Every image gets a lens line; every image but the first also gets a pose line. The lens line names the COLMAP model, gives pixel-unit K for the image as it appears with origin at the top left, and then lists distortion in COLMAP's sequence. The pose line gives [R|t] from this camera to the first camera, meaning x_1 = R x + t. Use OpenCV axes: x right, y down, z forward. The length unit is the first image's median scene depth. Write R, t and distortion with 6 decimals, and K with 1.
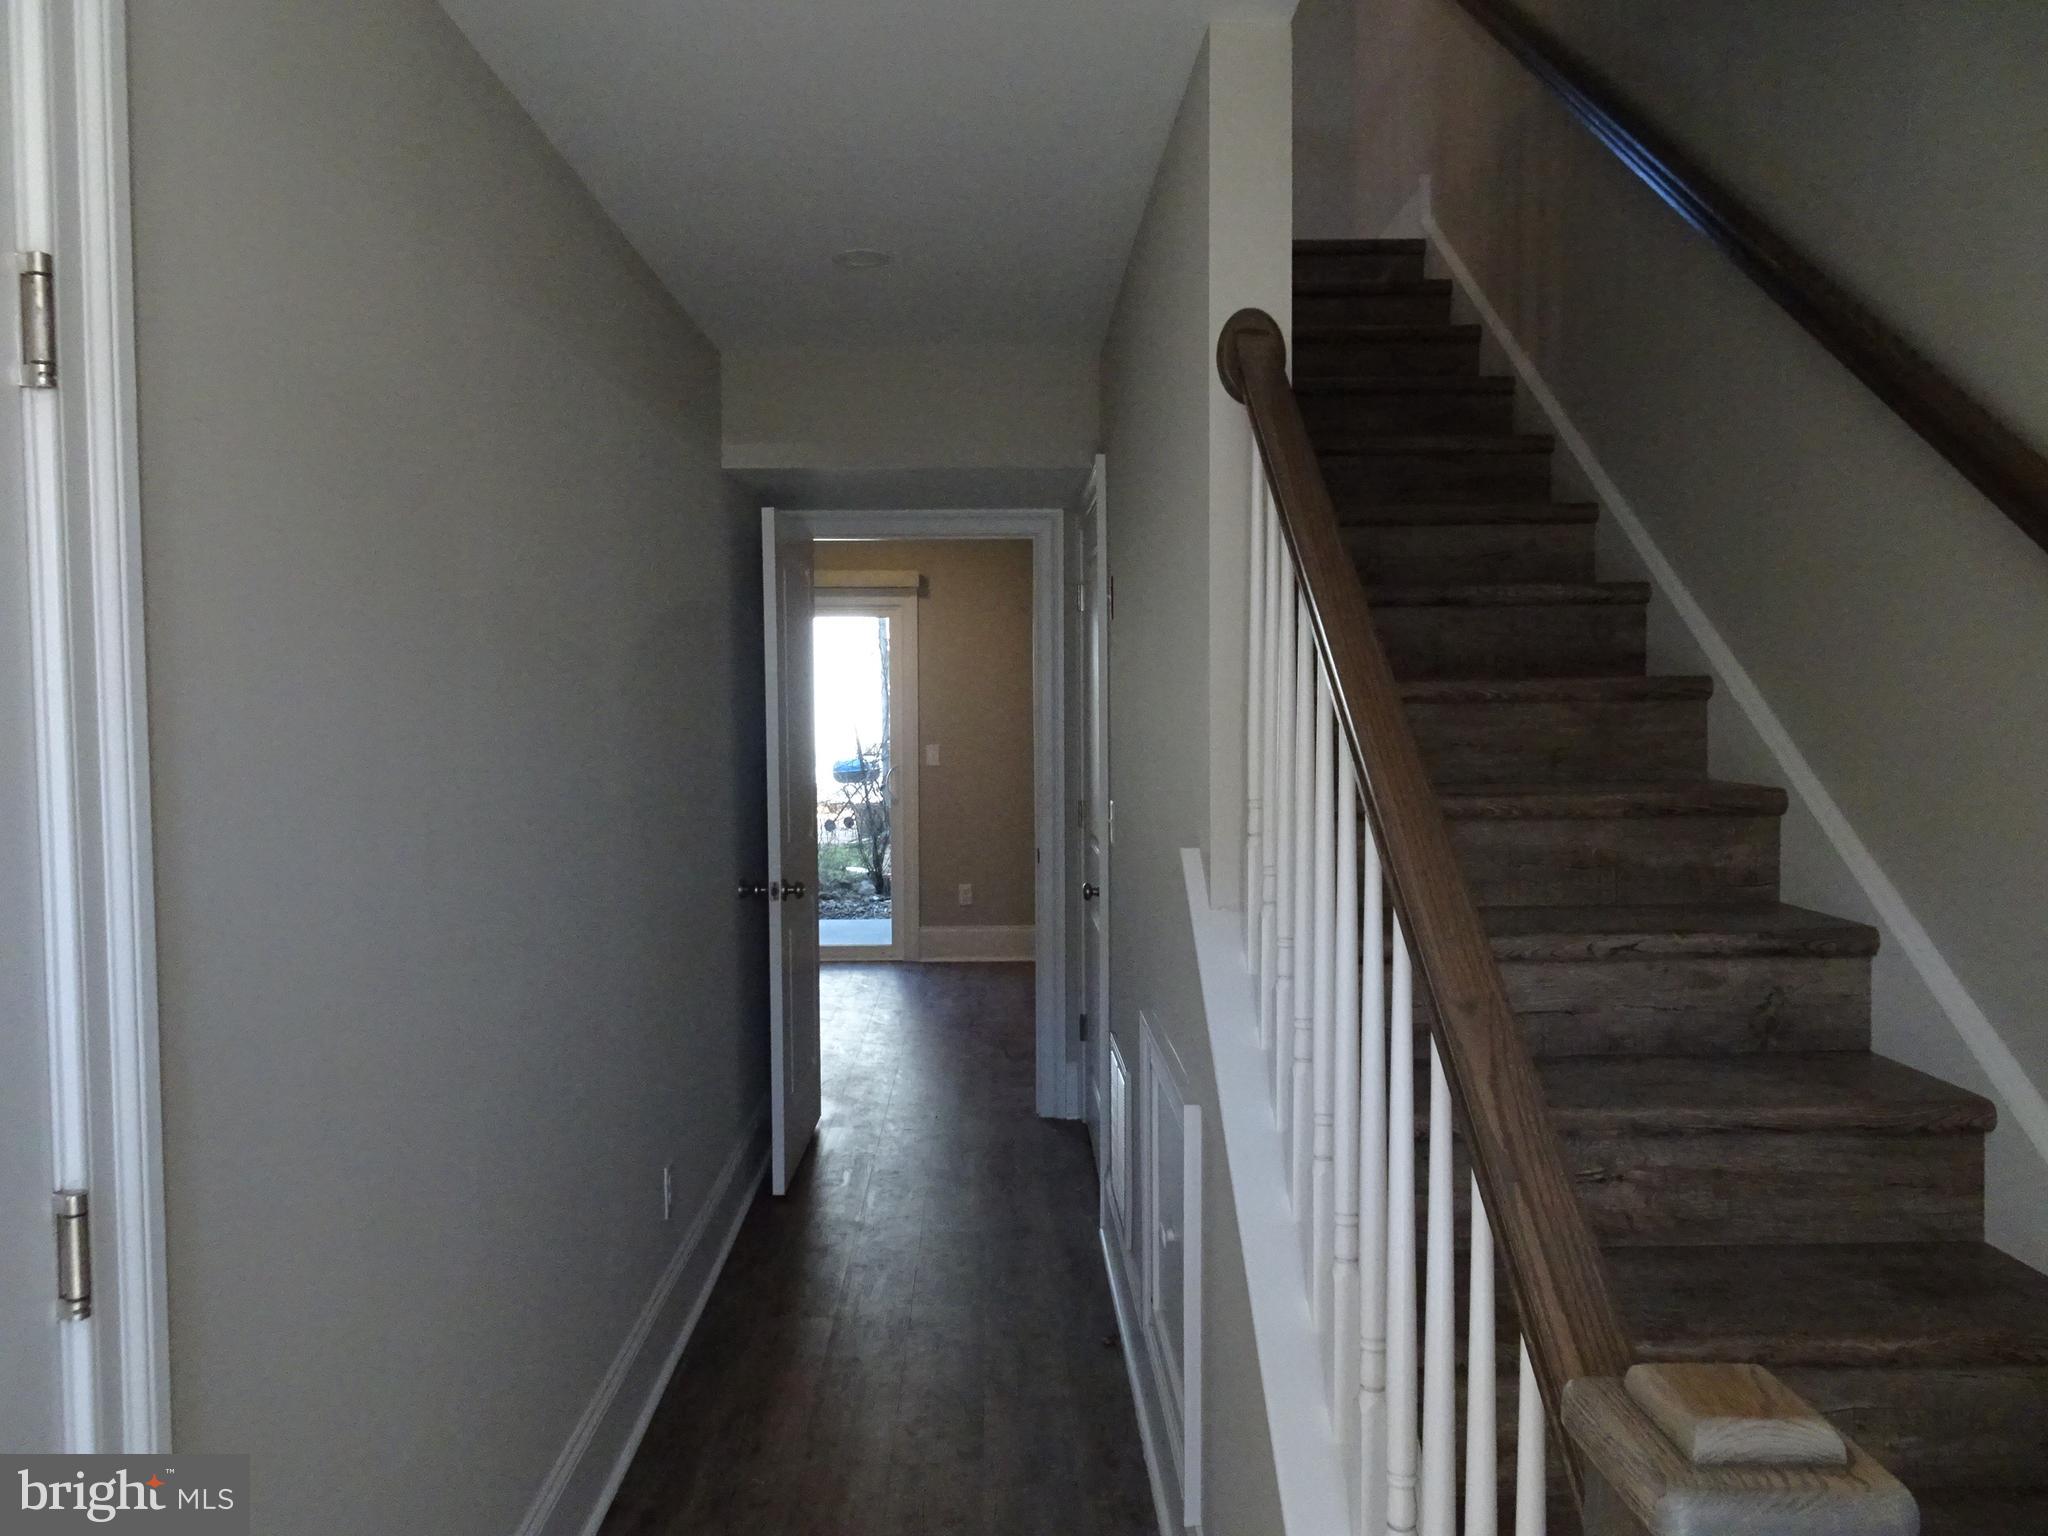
lens RADIAL K [[1453.4, 0, 1023.5], [0, 1453.4, 767.5], [0, 0, 1]] dist [0.002390, -0.006831]
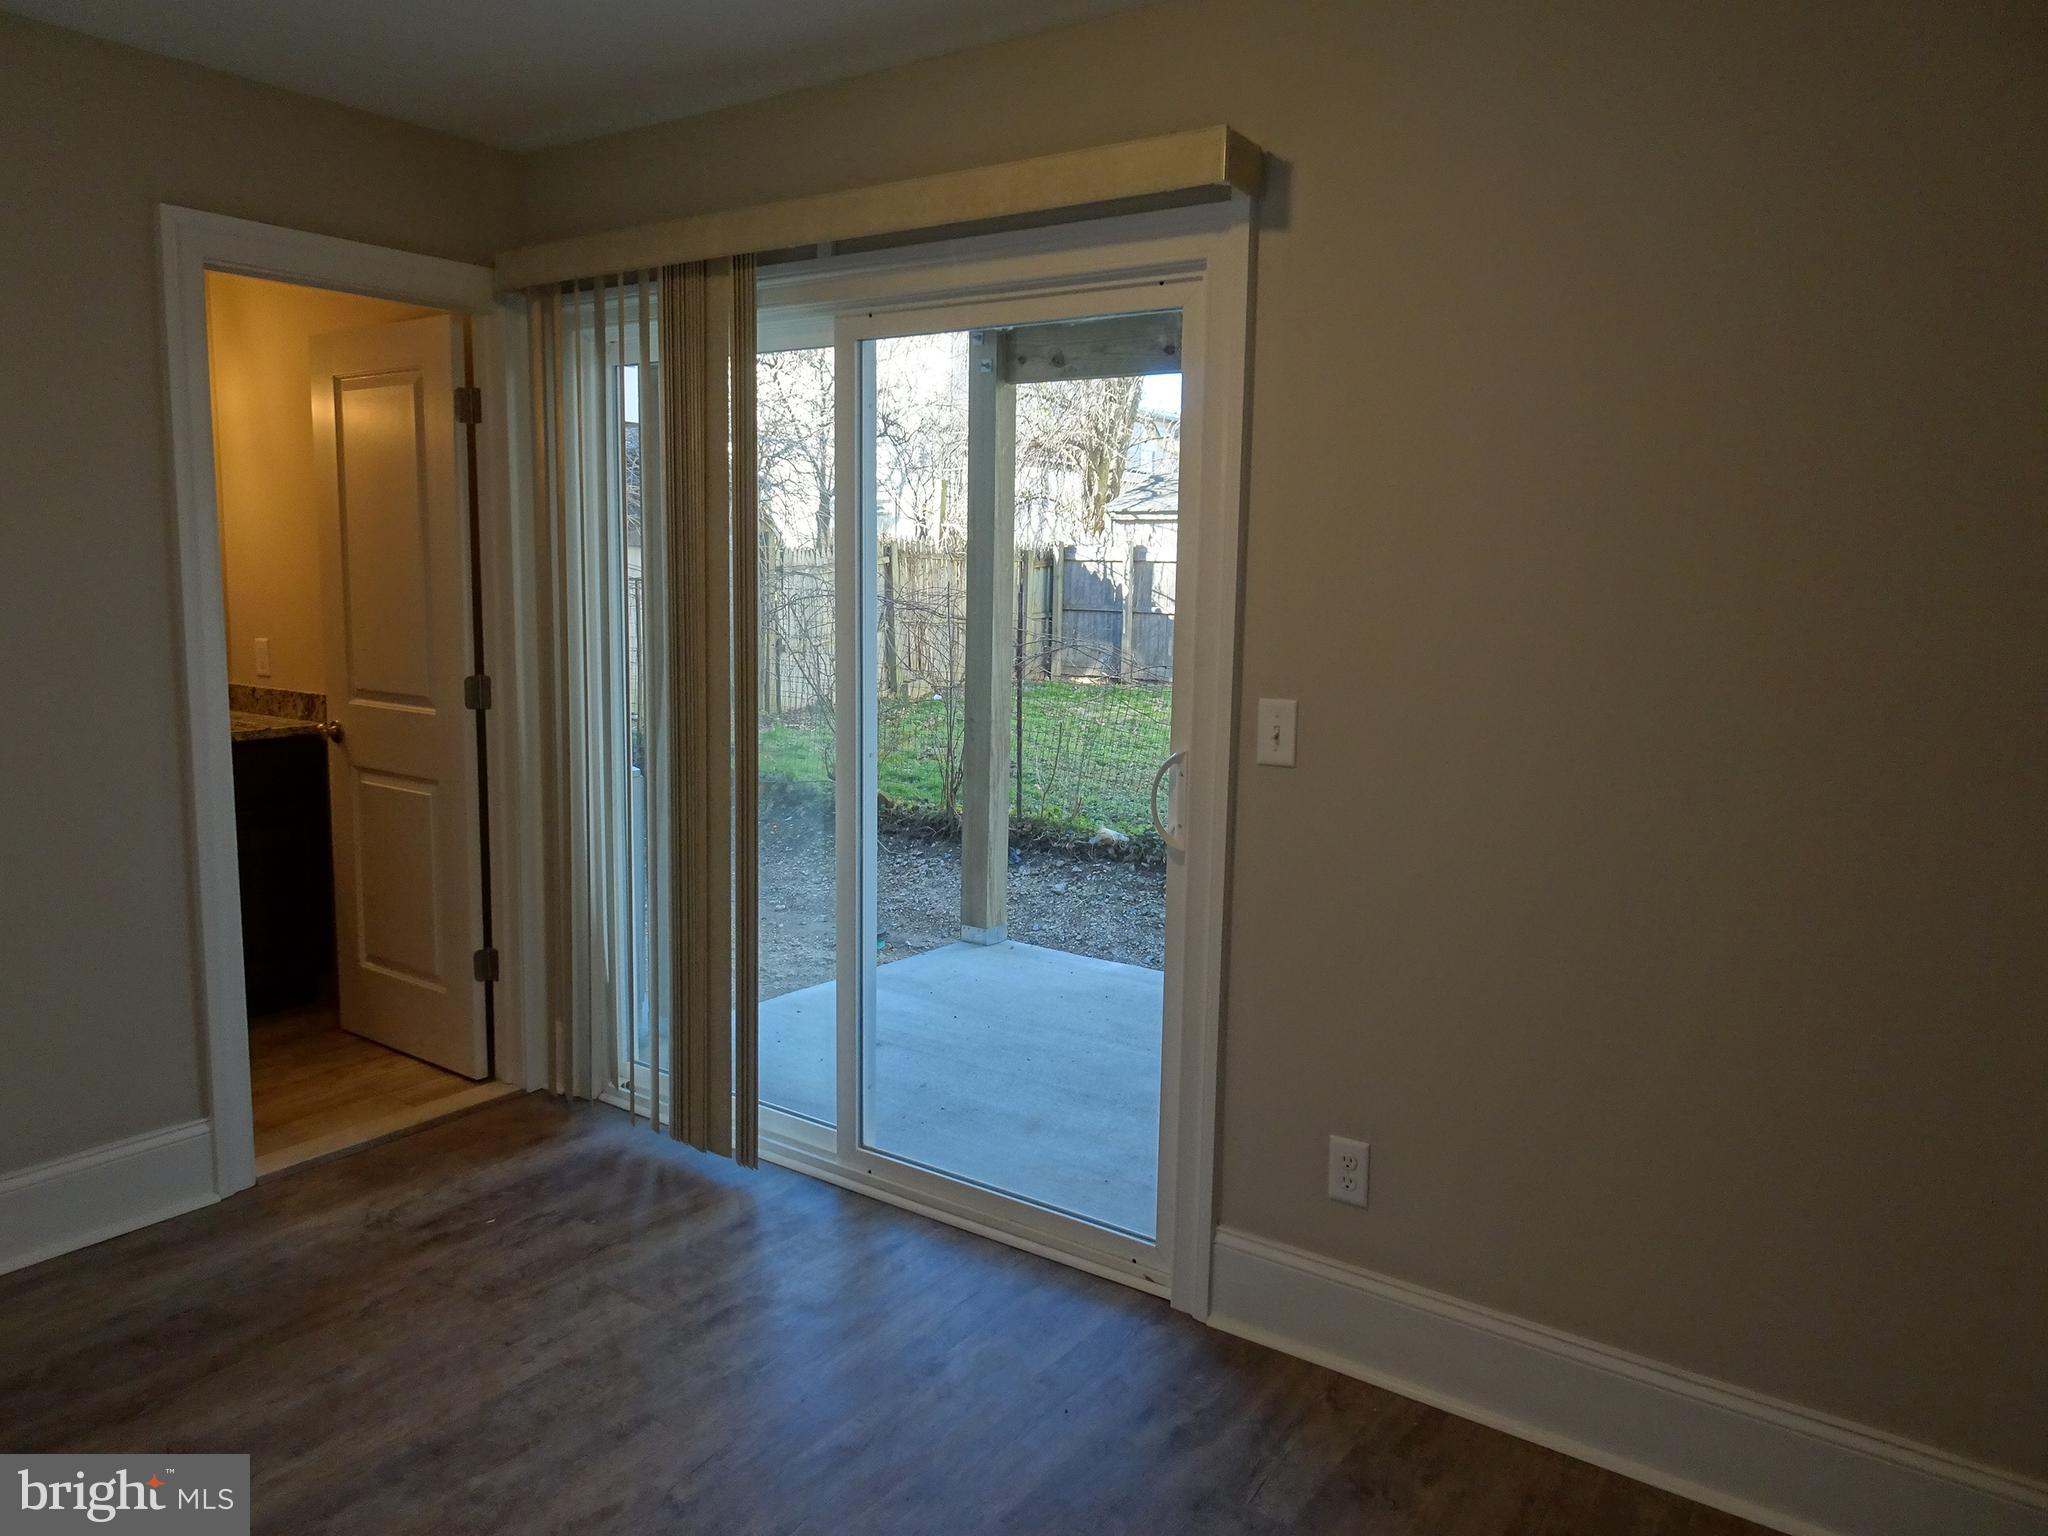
lens RADIAL K [[1453.4, 0, 1021.9], [0, 1453.4, 764.7], [0, 0, 1]] dist [0.002390, -0.006831]
pose [[0.798057, 0.110493, -0.592365, 0.084796], [-0.056938, 0.992474, 0.108416, -0.033604], [0.599886, -0.052794, 0.798342, 0.702256]]
